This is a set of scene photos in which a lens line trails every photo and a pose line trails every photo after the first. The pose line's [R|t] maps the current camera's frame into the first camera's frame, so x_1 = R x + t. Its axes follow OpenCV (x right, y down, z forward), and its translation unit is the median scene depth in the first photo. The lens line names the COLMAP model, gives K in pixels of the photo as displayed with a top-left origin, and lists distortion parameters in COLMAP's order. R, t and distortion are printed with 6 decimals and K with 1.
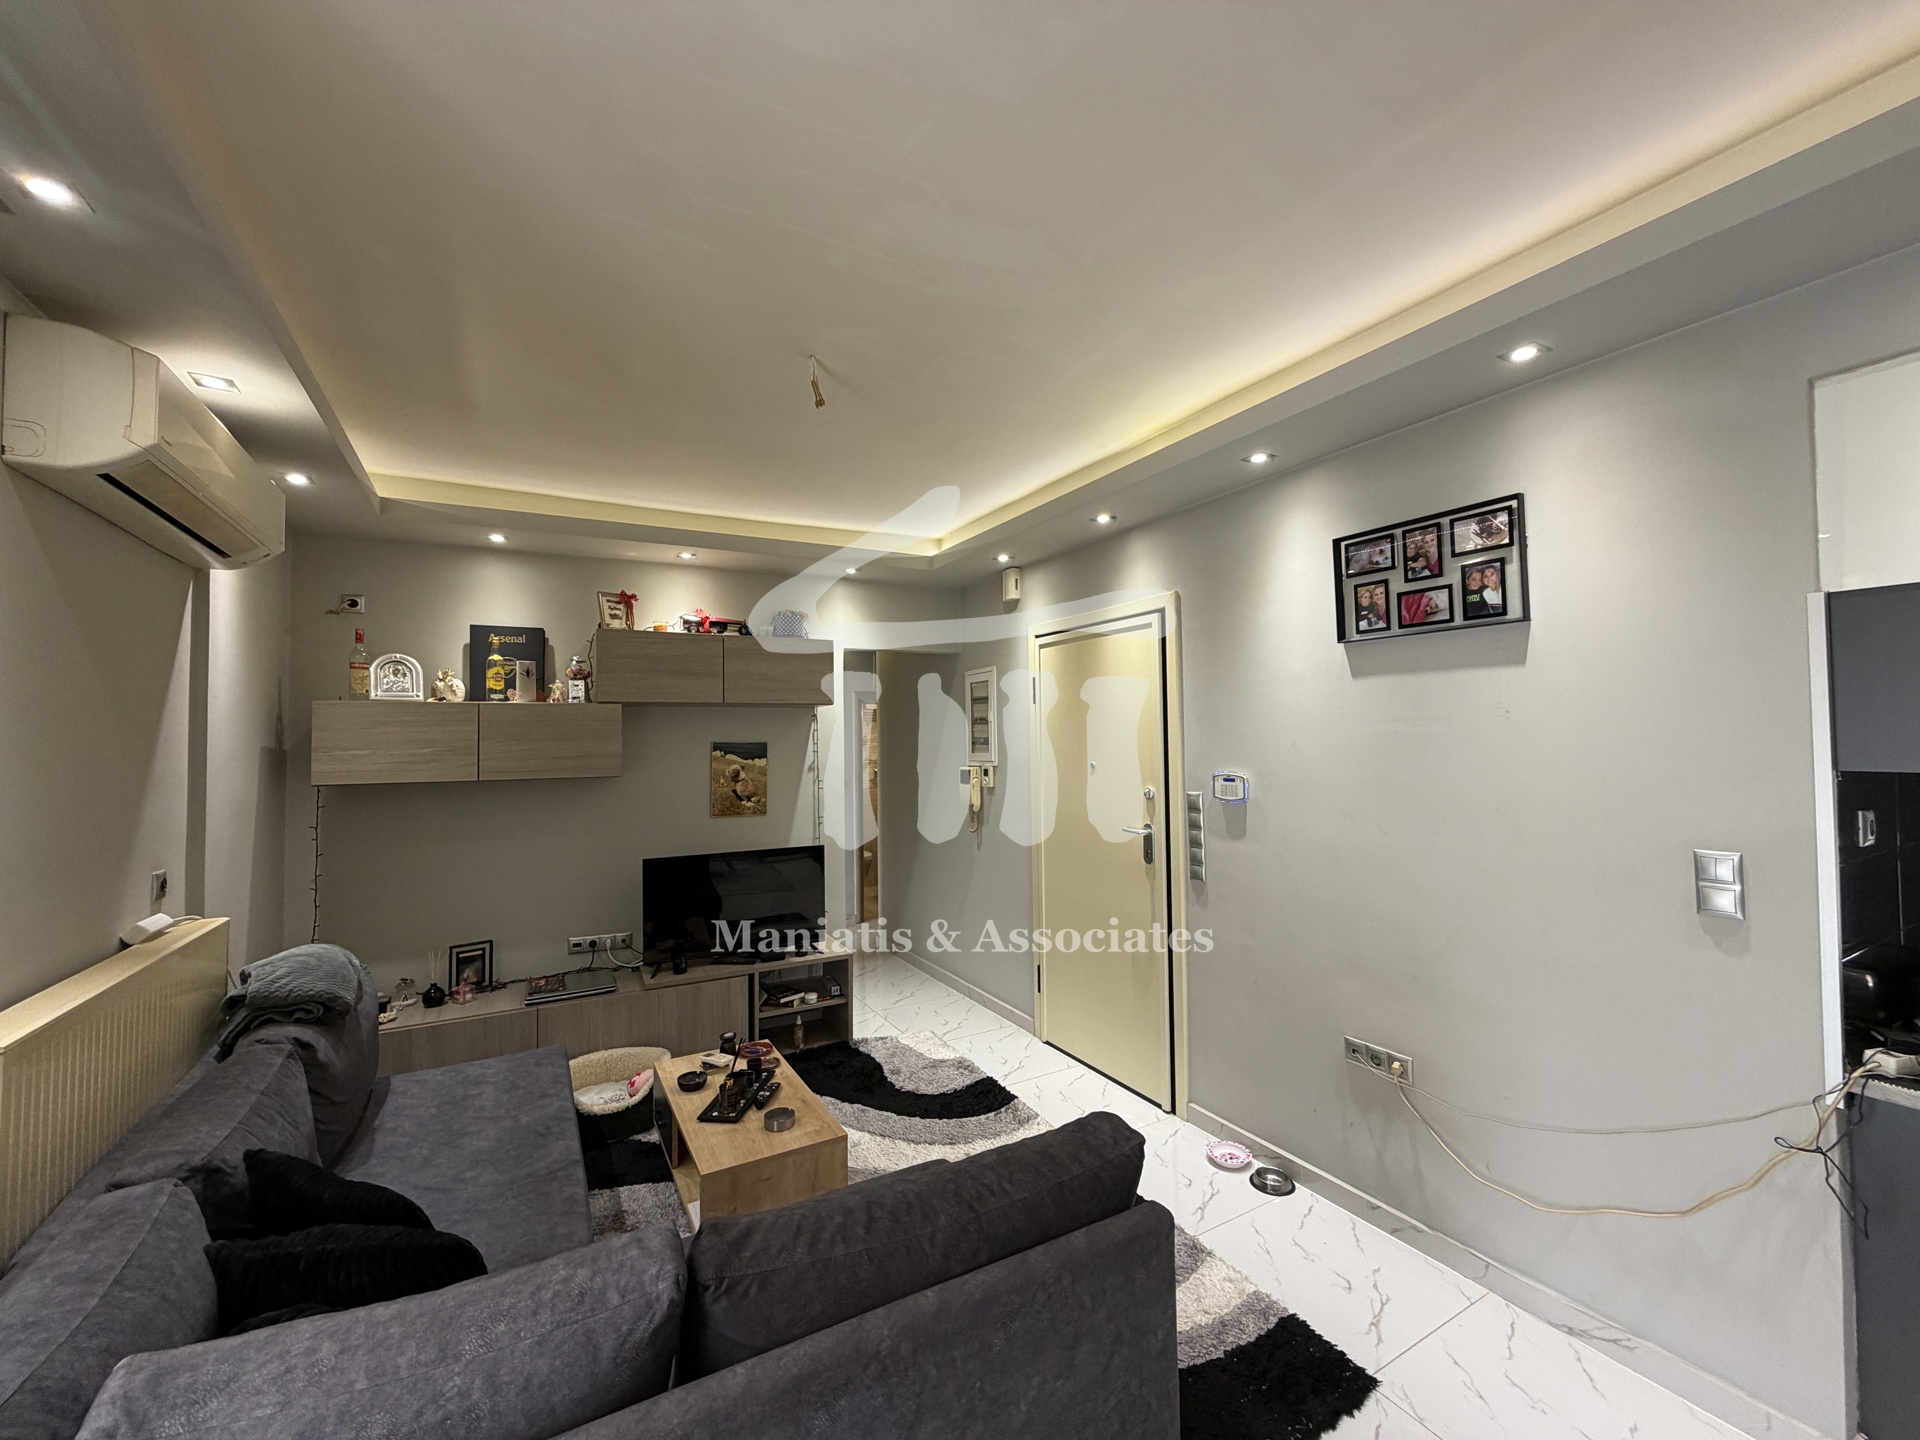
lens RADIAL K [[765.6, 0, 961.7], [0, 765.6, 718.4], [0, 0, 1]] dist [-0.002178, 0.000197]
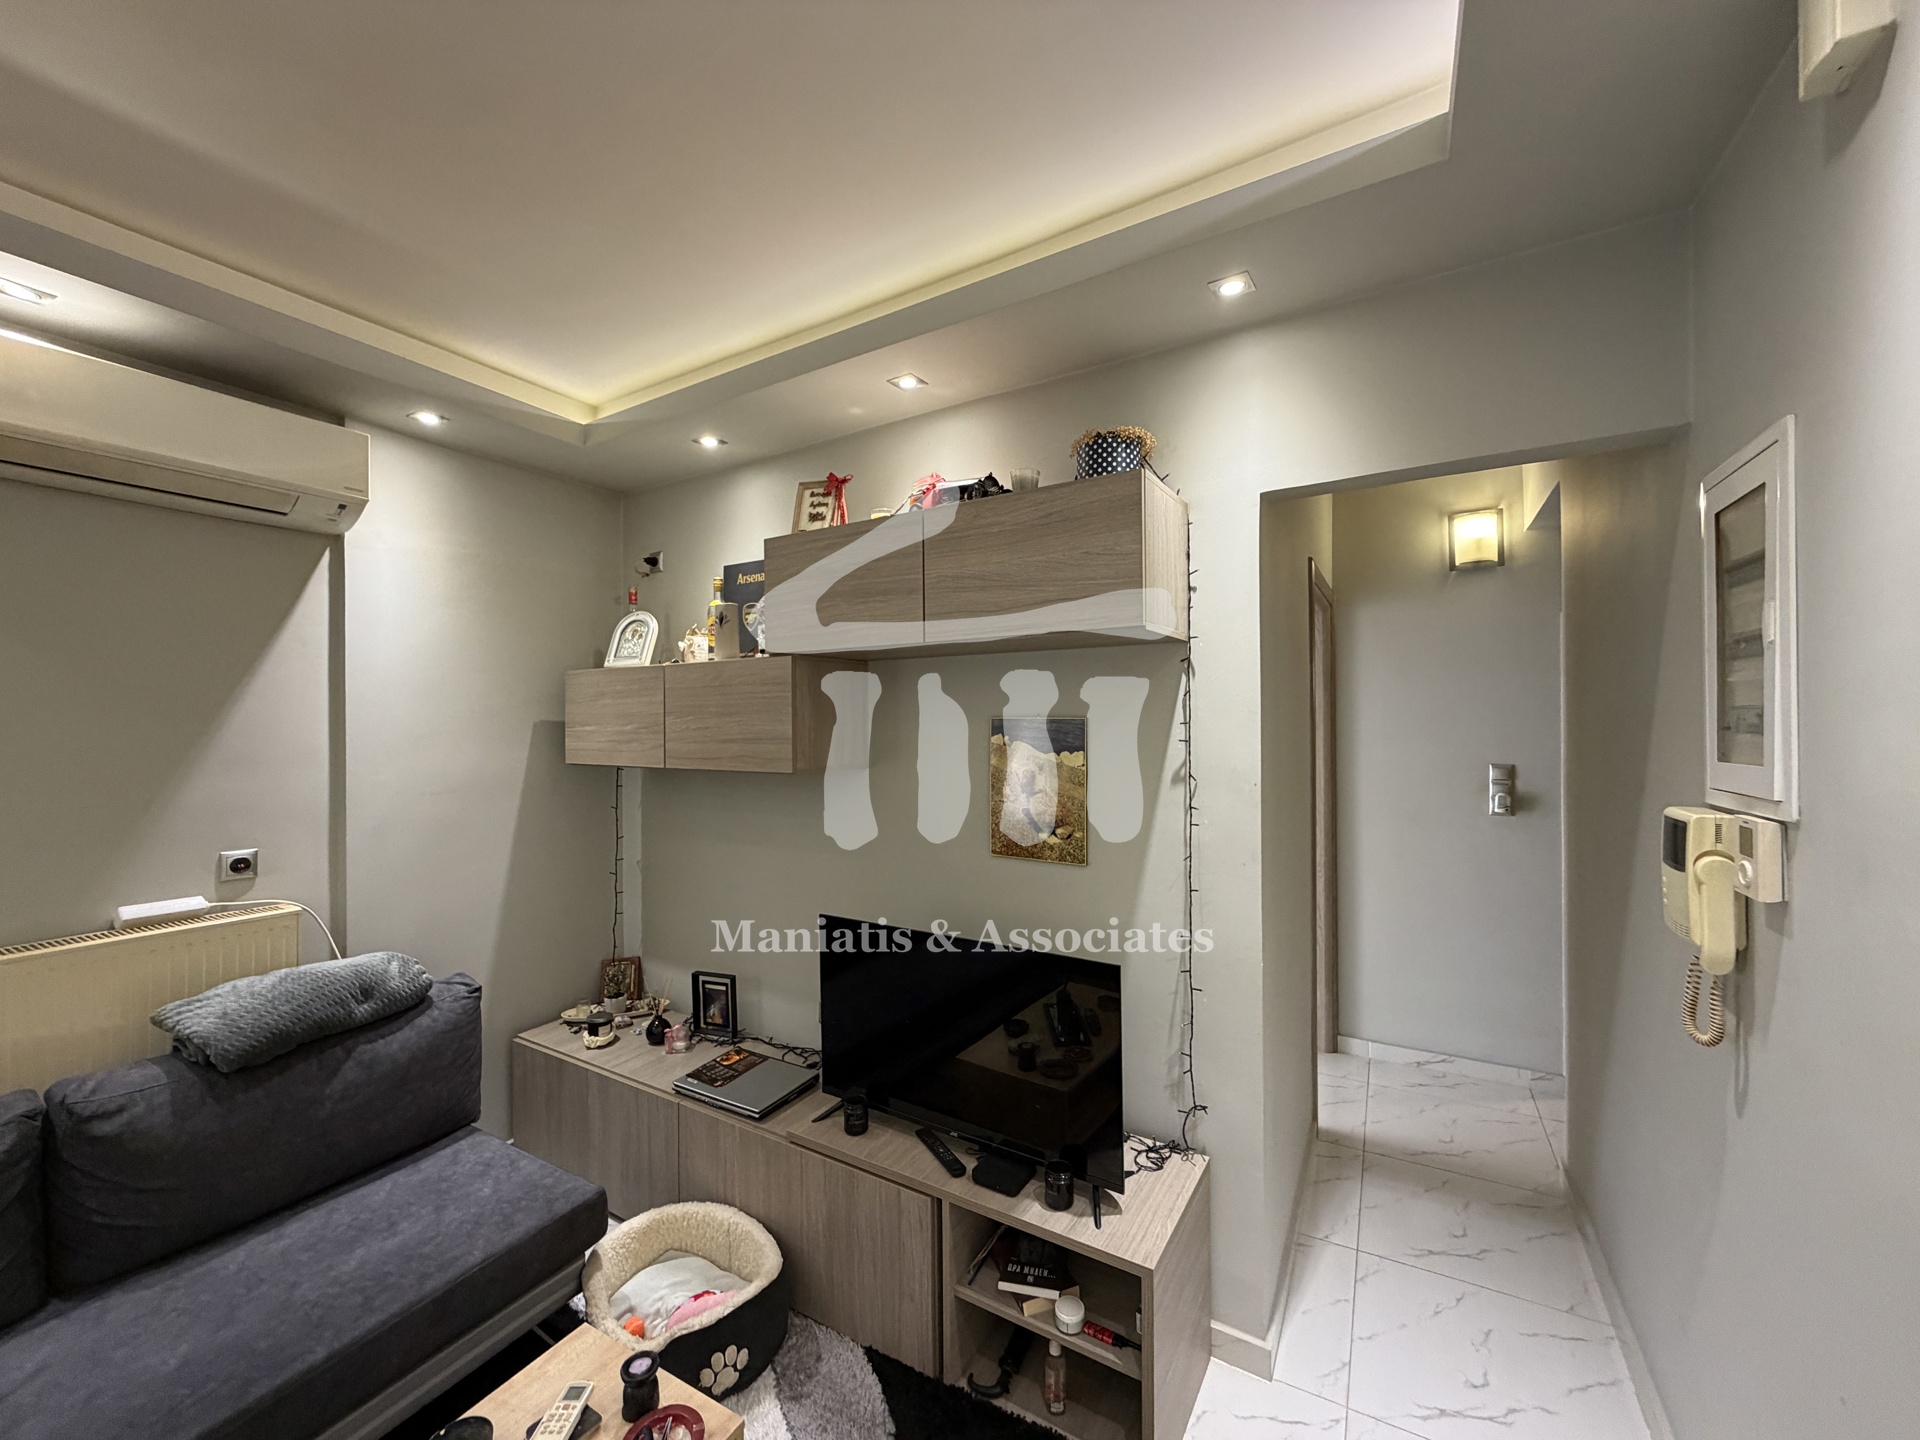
lens RADIAL K [[765.6, 0, 961.7], [0, 765.6, 718.4], [0, 0, 1]] dist [-0.002178, 0.000197]
pose [[0.497009, 0.006747, -0.867719, 0.160024], [0.025674, 0.999418, 0.022477, 0.021865], [0.867366, -0.033449, 0.496546, 0.834320]]
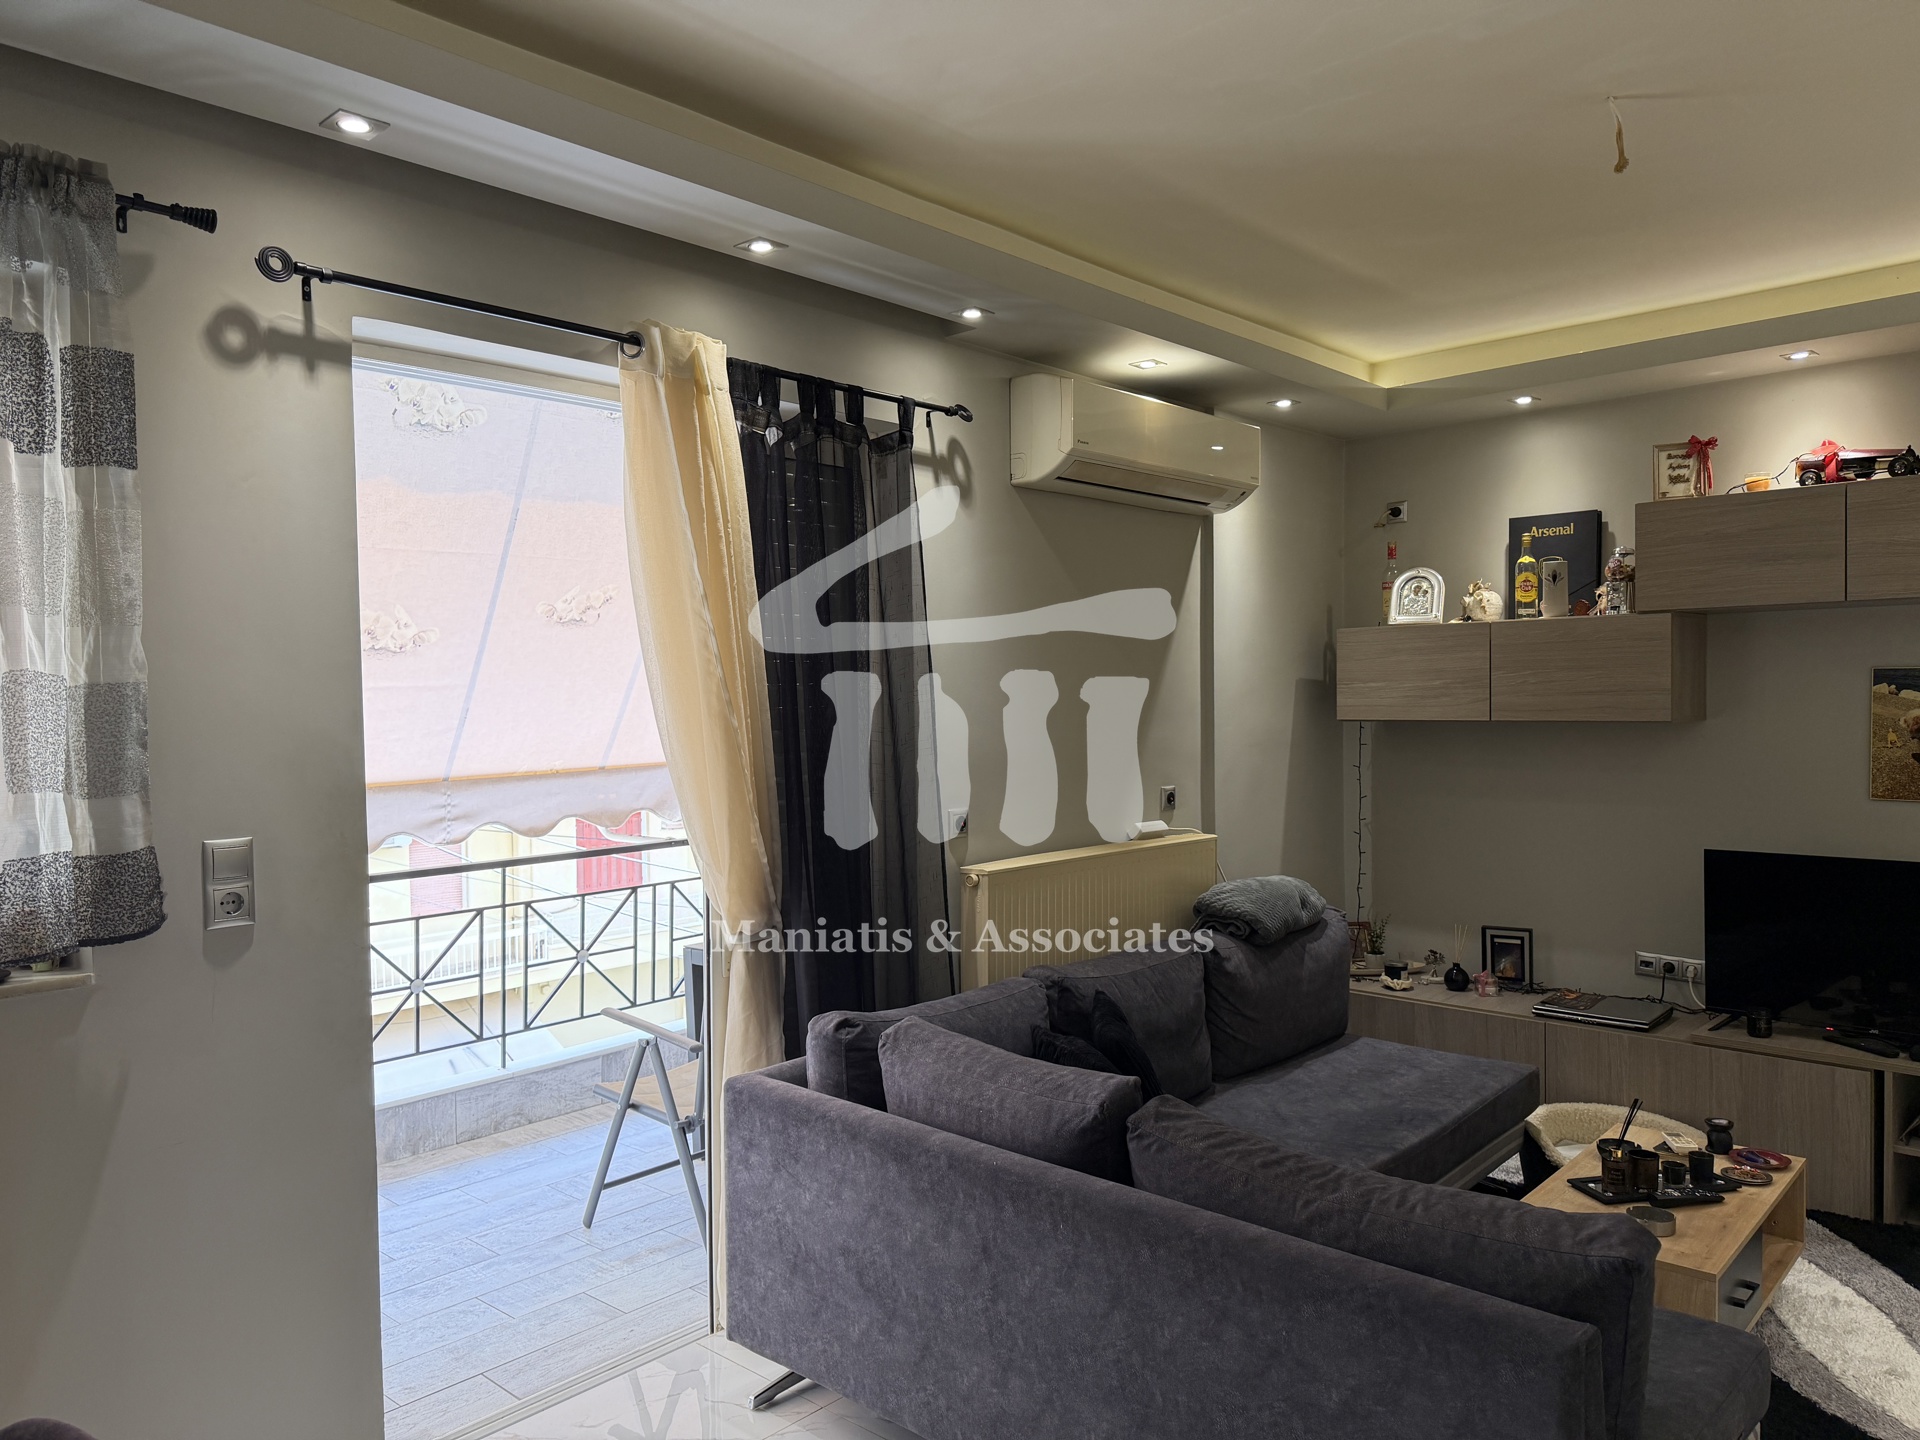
lens RADIAL K [[1367.4, 0, 915.3], [0, 1367.4, 726.5], [0, 0, 1]] dist [0.043438, -0.084758]
pose [[0.276738, 0.032330, -0.960401, 0.537465], [0.039053, 0.998230, 0.044856, 0.000590], [0.960152, -0.049920, 0.274985, 0.037256]]
